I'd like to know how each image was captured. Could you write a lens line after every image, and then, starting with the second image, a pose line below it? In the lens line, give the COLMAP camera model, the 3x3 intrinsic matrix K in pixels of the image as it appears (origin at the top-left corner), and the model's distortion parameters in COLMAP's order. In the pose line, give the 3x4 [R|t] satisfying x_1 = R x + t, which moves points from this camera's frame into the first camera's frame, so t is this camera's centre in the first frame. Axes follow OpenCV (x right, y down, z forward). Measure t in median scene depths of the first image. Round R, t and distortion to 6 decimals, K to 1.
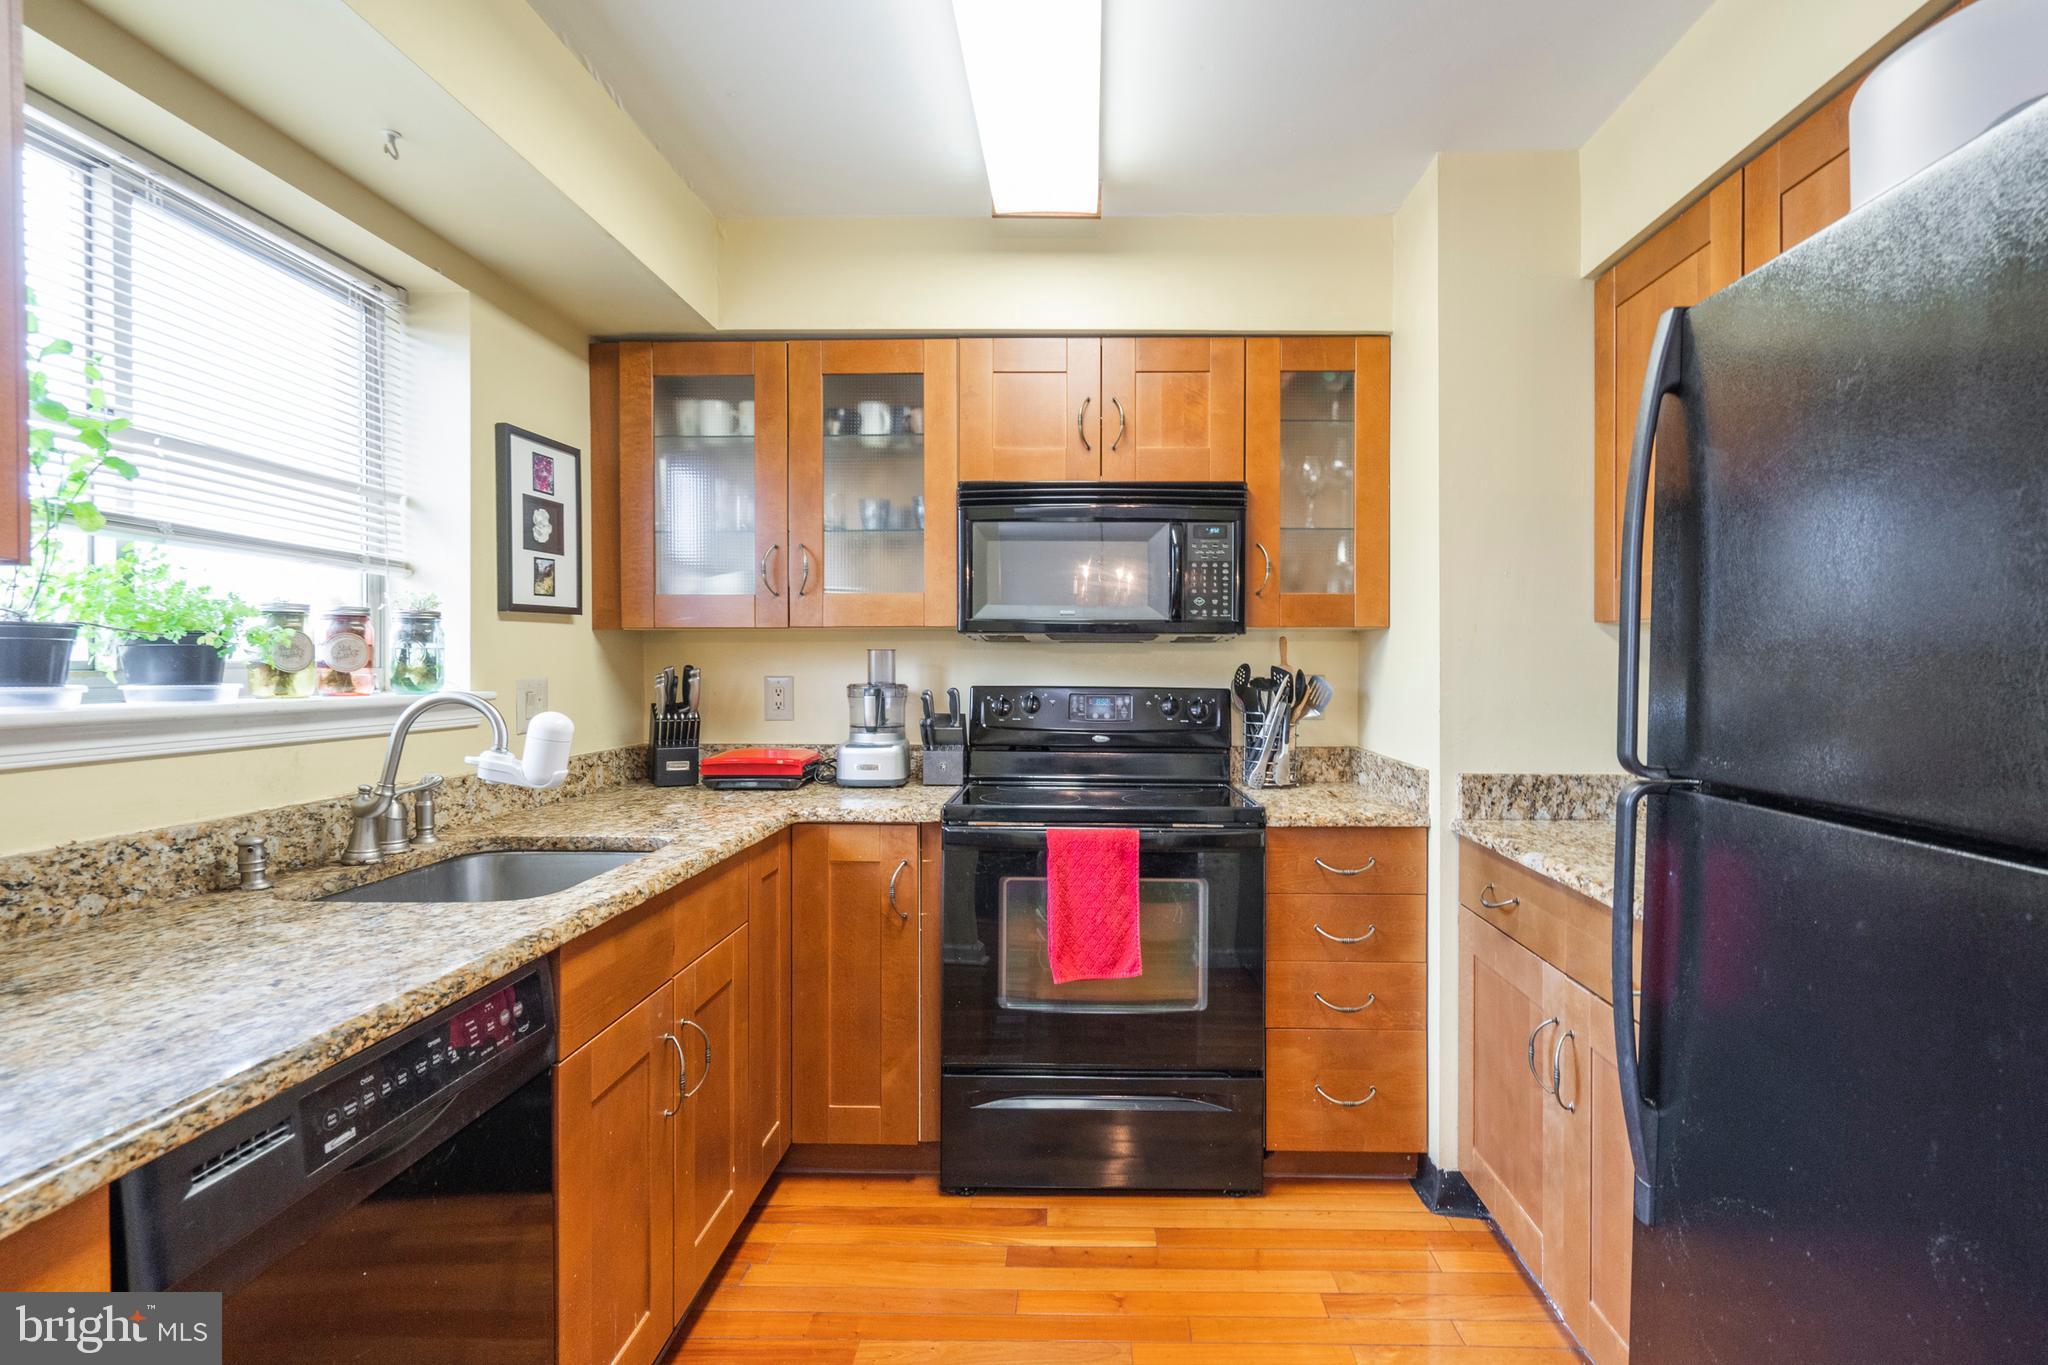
lens RADIAL K [[1017.2, 0, 1041.9], [0, 1017.2, 676.6], [0, 0, 1]] dist [0.000858, -0.001311]
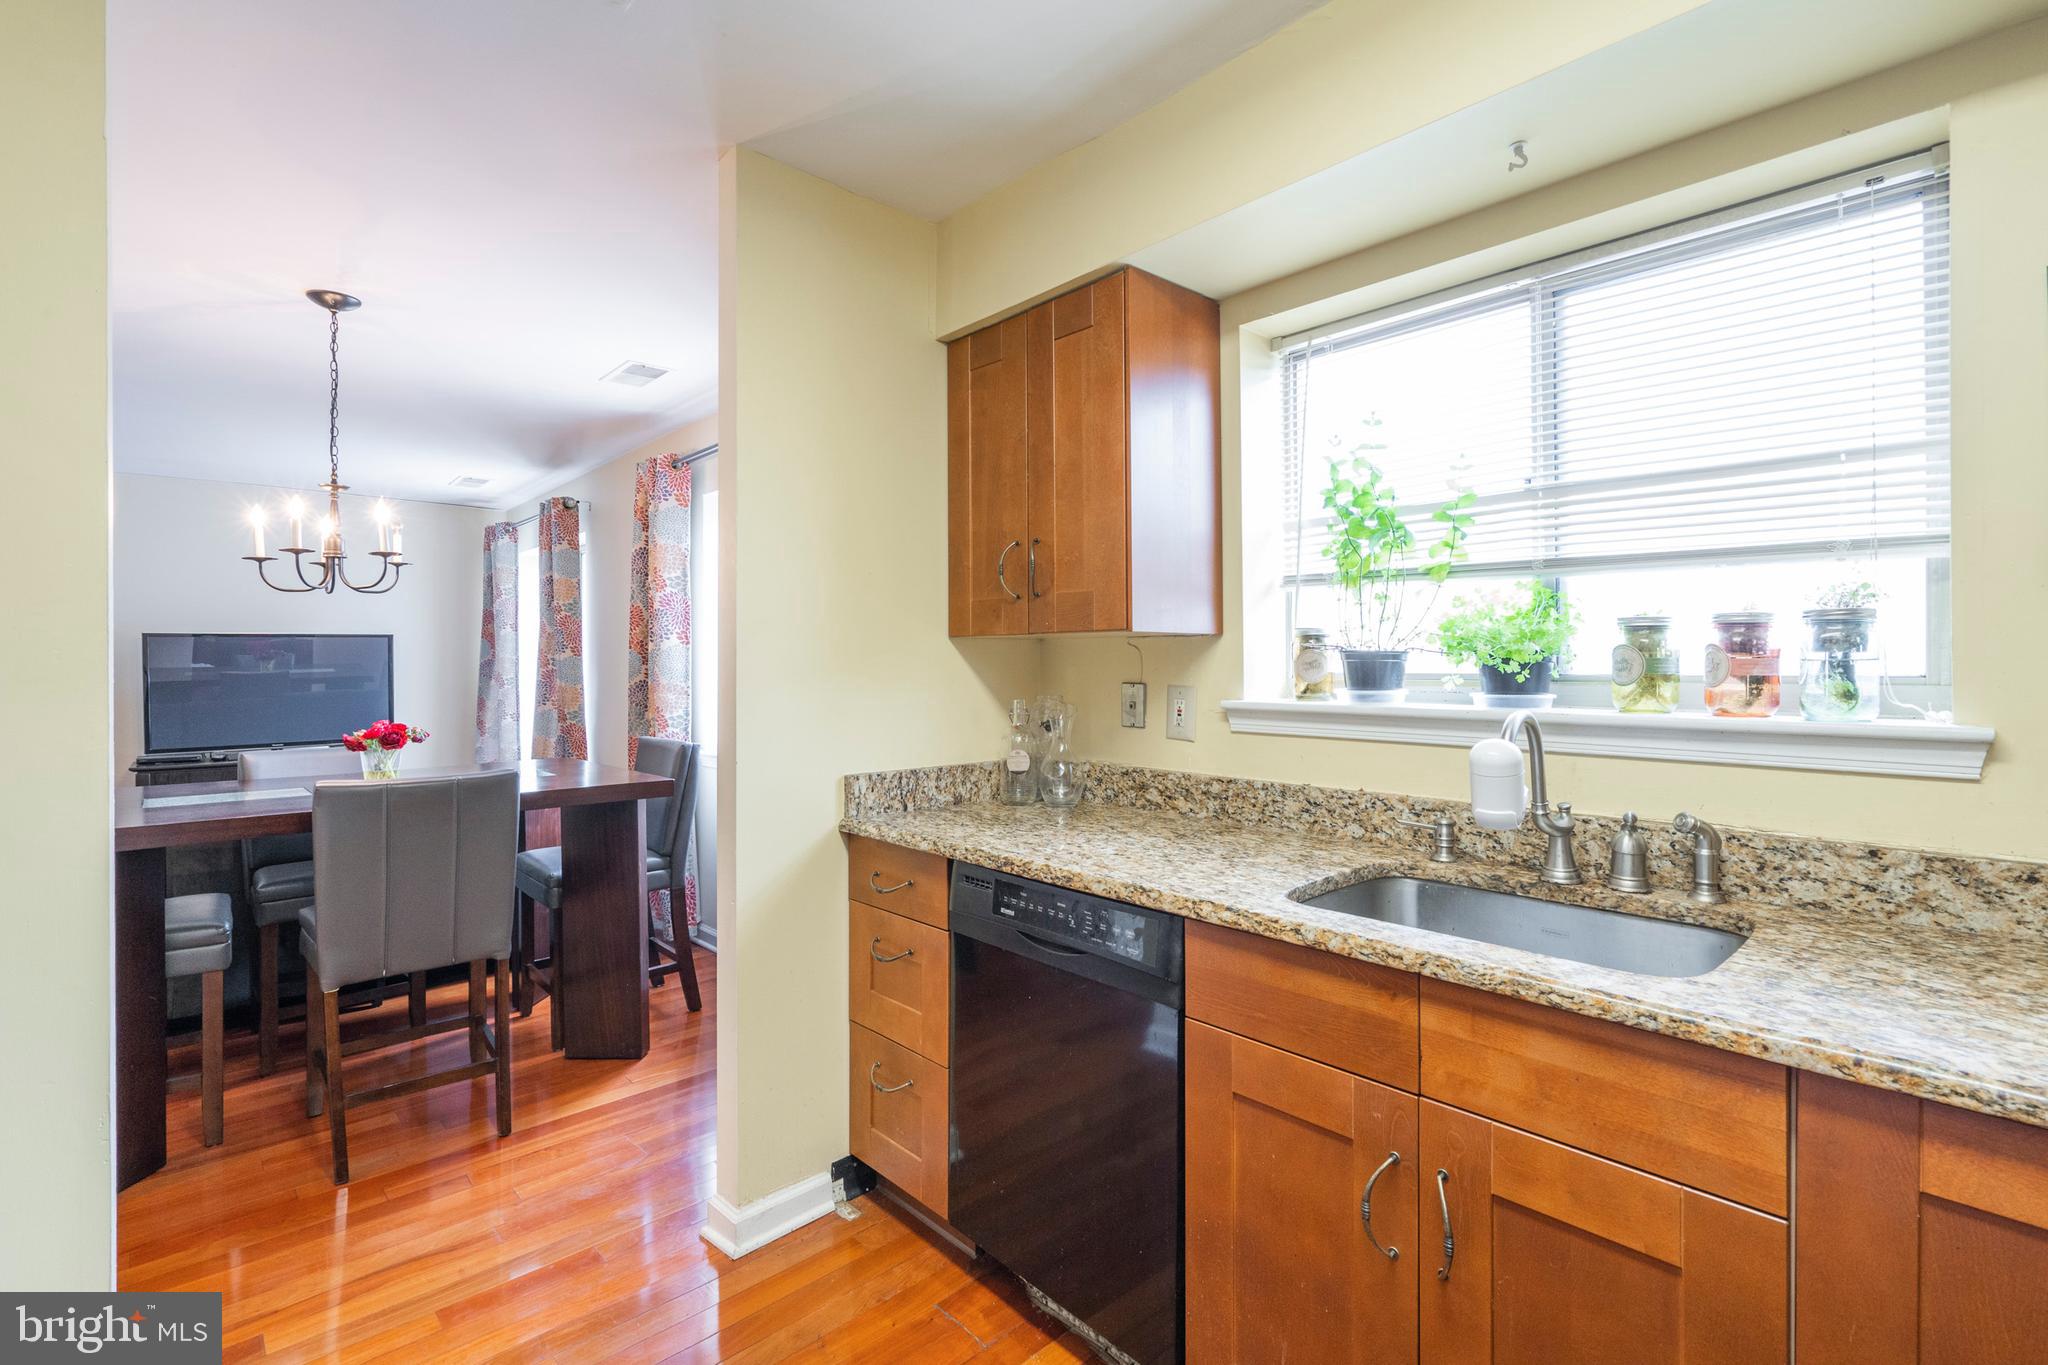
lens RADIAL K [[938.8, 0, 1032.0], [0, 938.8, 664.2], [0, 0, 1]] dist [-0.008172, 0.003570]
pose [[-0.699747, 0.003350, -0.714383, 0.256596], [-0.005298, 0.999937, 0.009878, -0.025006], [0.714371, 0.010697, -0.699685, 0.966664]]
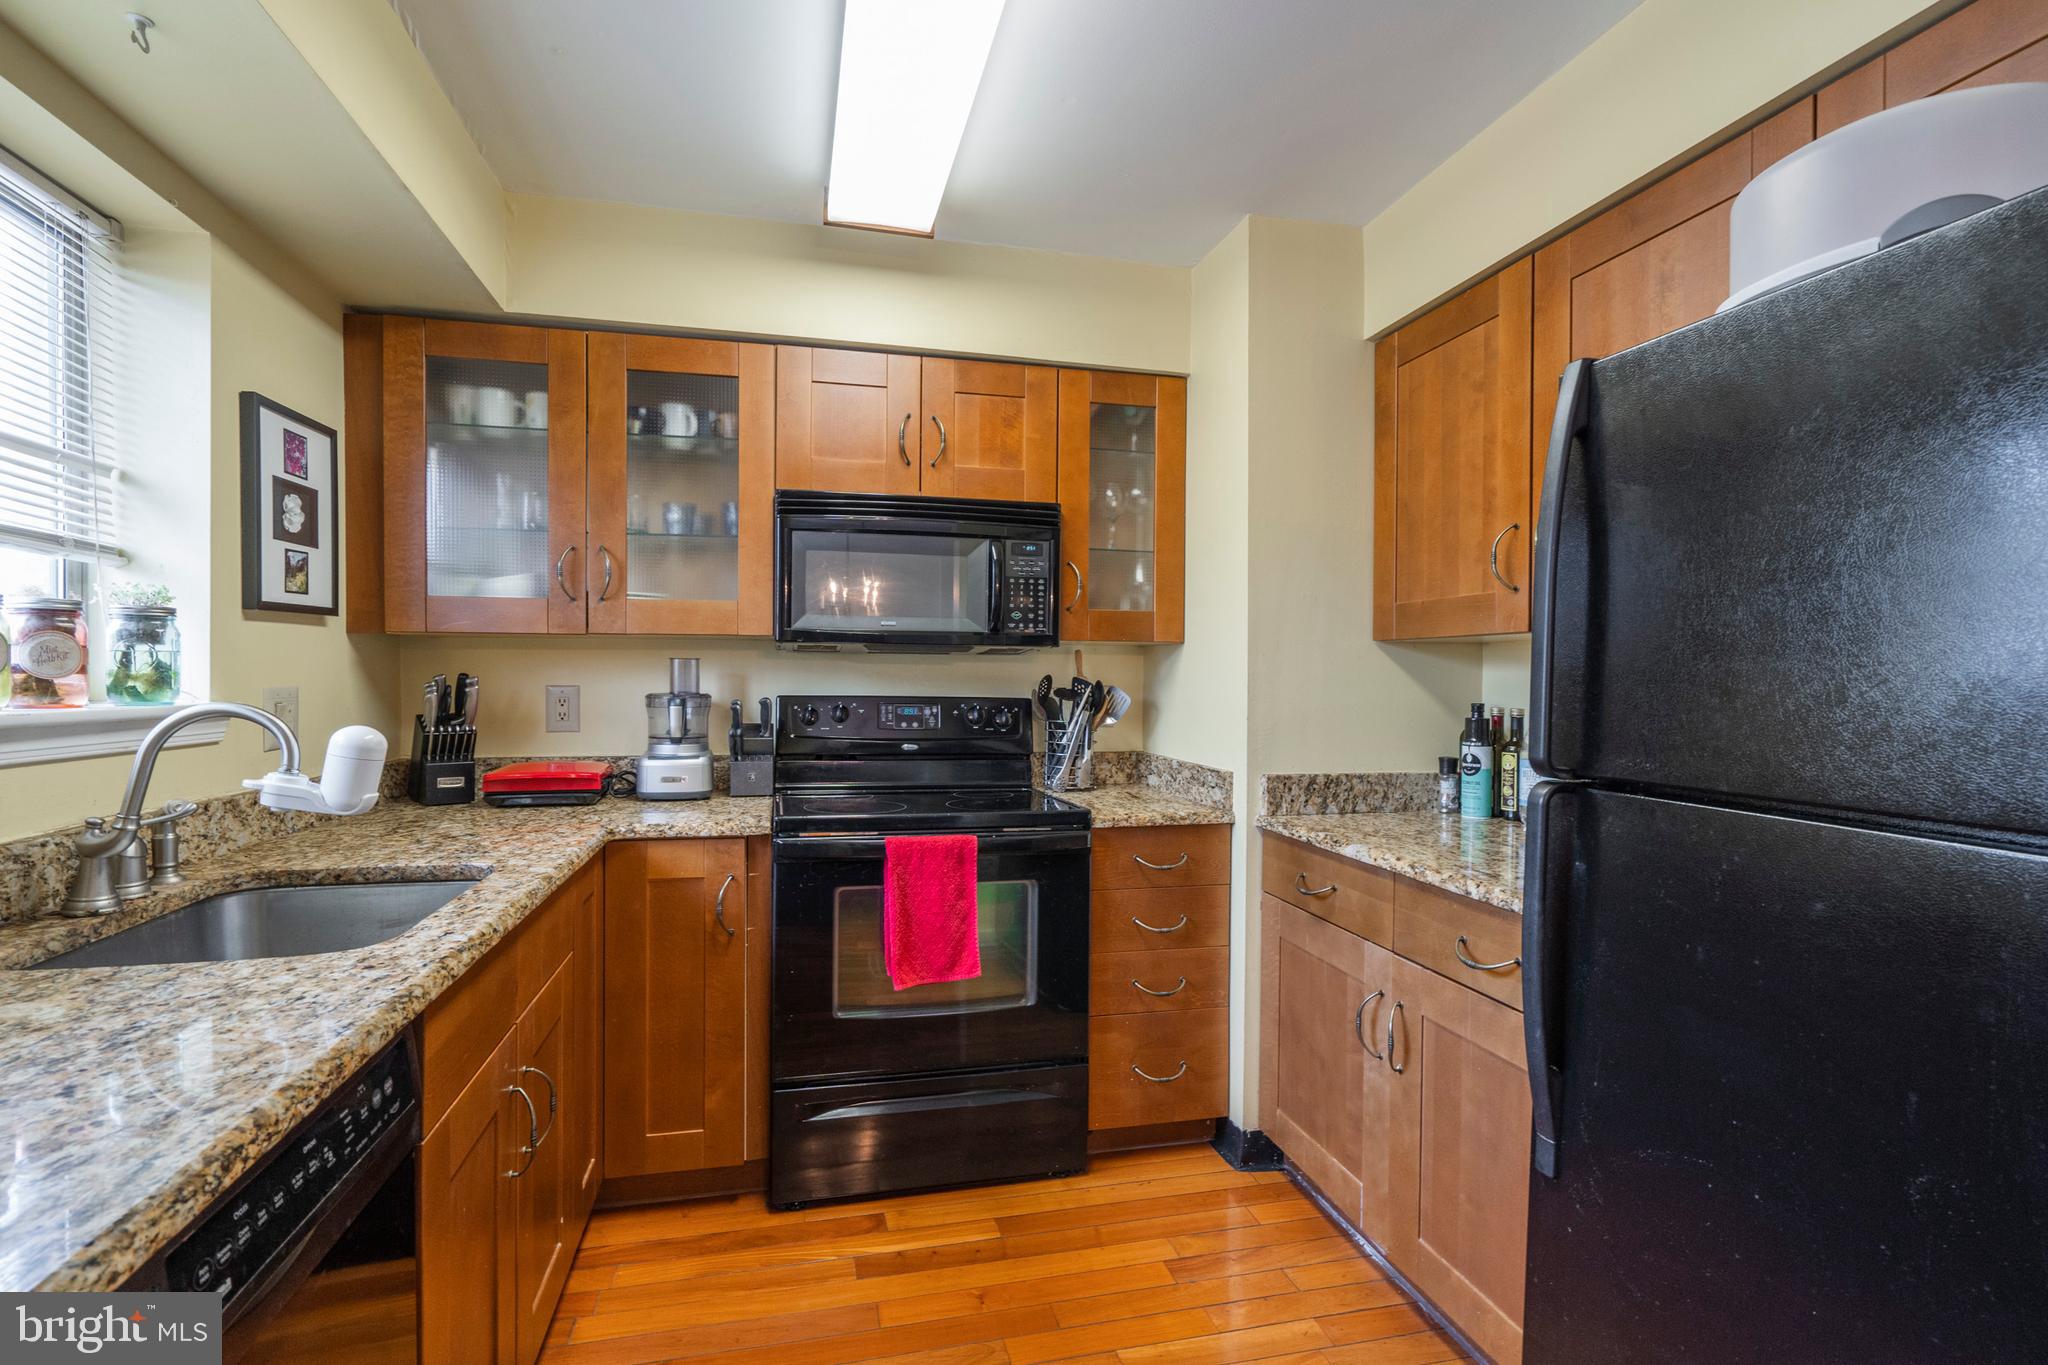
lens RADIAL K [[938.8, 0, 996.7], [0, 938.8, 690.9], [0, 0, 1]] dist [-0.008172, 0.003570]
pose [[0.968155, 0.001506, 0.250346, -0.123680], [-0.002642, 0.999988, 0.004201, 0.000106], [-0.250336, -0.004729, 0.968147, 0.076163]]
